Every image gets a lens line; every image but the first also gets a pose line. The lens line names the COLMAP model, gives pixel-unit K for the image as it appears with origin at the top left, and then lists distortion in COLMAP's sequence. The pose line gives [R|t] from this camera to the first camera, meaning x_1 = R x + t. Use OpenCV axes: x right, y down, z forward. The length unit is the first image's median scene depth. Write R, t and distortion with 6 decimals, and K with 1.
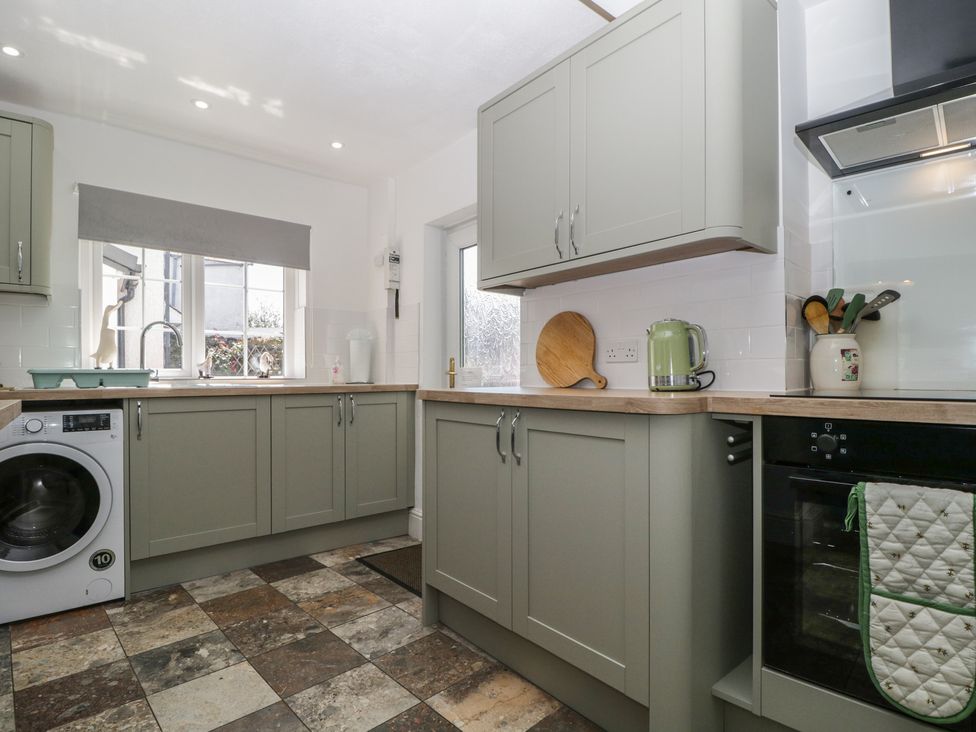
lens RADIAL K [[510.7, 0, 490.3], [0, 510.7, 373.4], [0, 0, 1]] dist [0.003785, -0.015244]
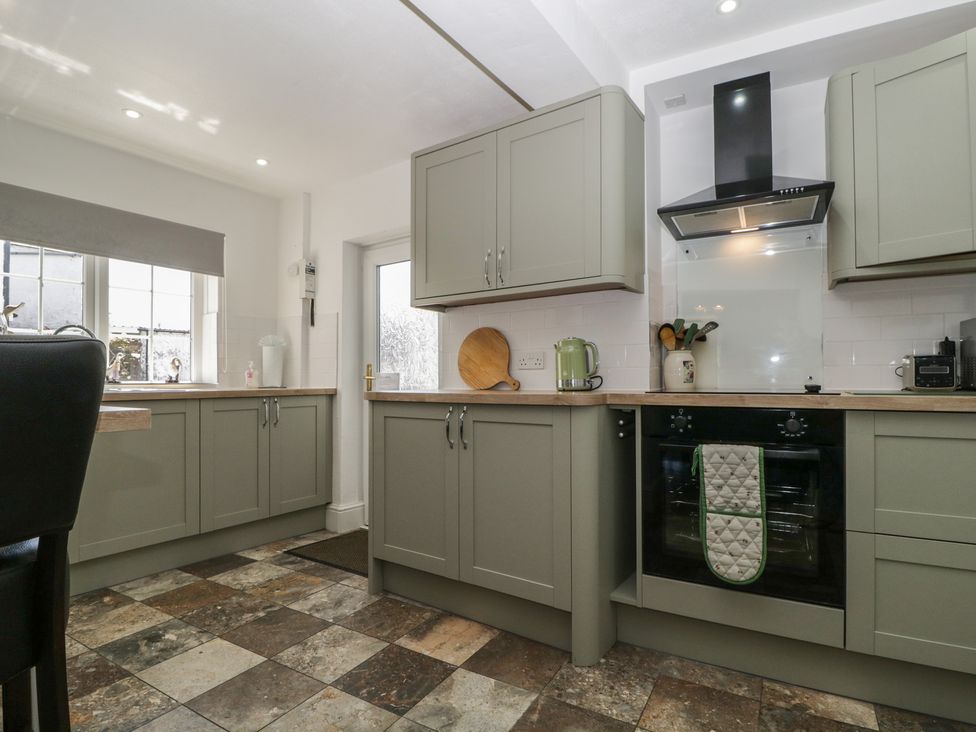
lens RADIAL K [[510.7, 0, 490.3], [0, 510.7, 373.4], [0, 0, 1]] dist [0.003785, -0.015244]
pose [[0.964471, 0.002379, 0.264180, -0.182242], [0.000518, 0.999941, -0.010894, 0.002709], [-0.264190, 0.010644, 0.964412, -0.206821]]
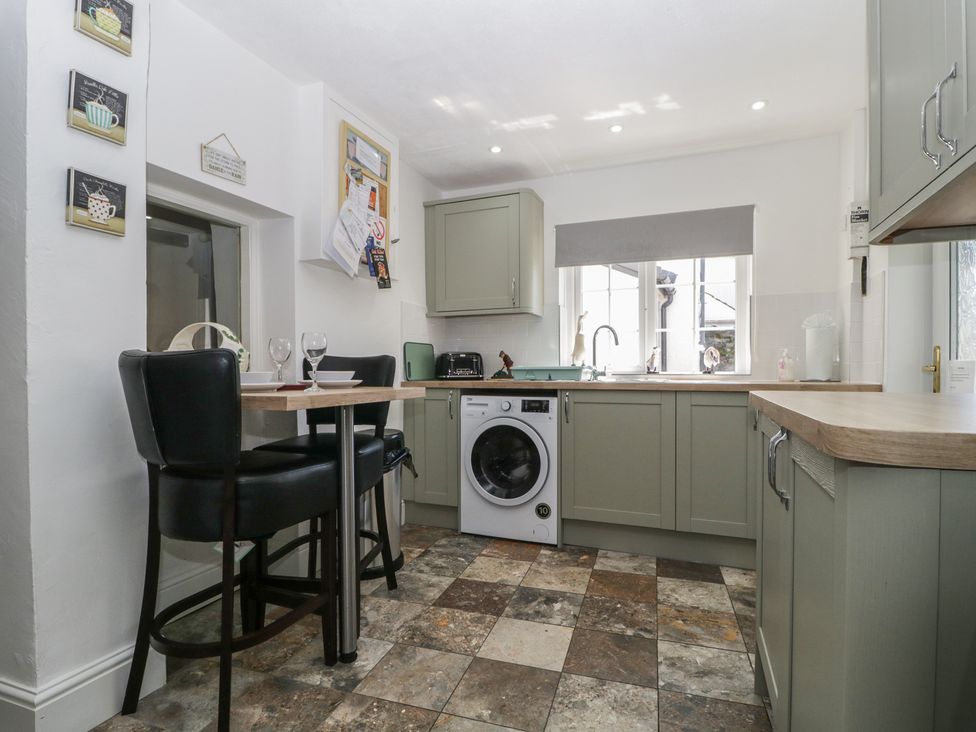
lens RADIAL K [[510.7, 0, 490.3], [0, 510.7, 373.4], [0, 0, 1]] dist [0.003785, -0.015244]
pose [[0.470679, 0.008448, -0.882264, 0.375660], [0.002034, 0.999941, 0.010659, -0.005145], [0.882302, -0.006811, 0.470634, 0.285201]]
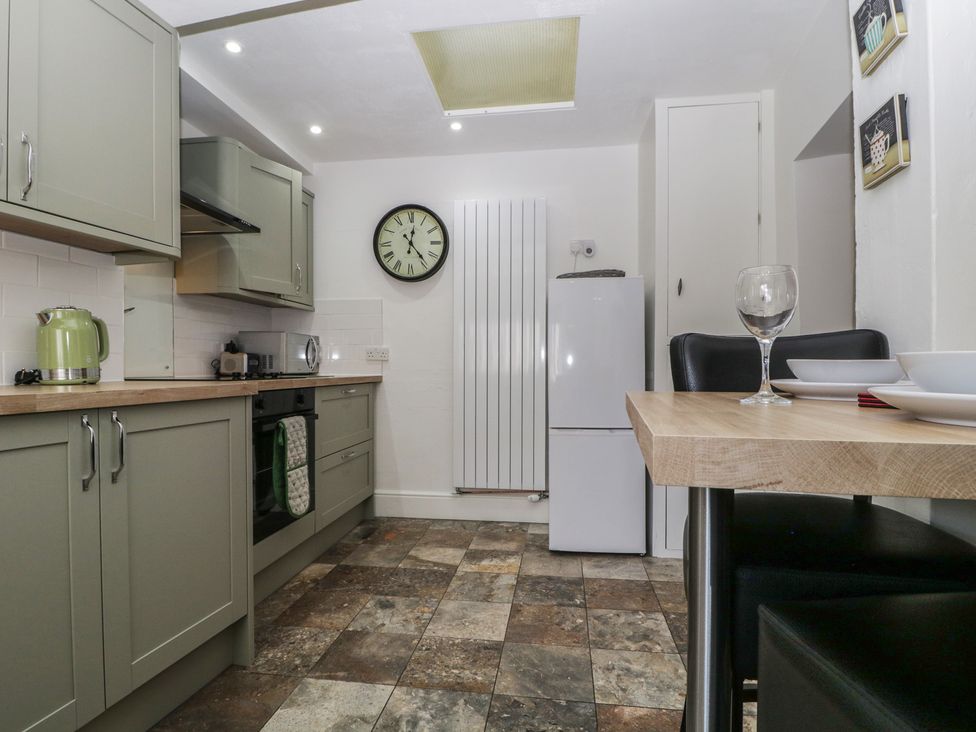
lens RADIAL K [[510.7, 0, 490.3], [0, 510.7, 373.4], [0, 0, 1]] dist [0.003785, -0.015244]
pose [[-0.606101, -0.003570, 0.795379, -0.728358], [0.005661, 0.999945, 0.008802, 0.009349], [-0.795367, 0.009837, -0.606048, 0.825600]]
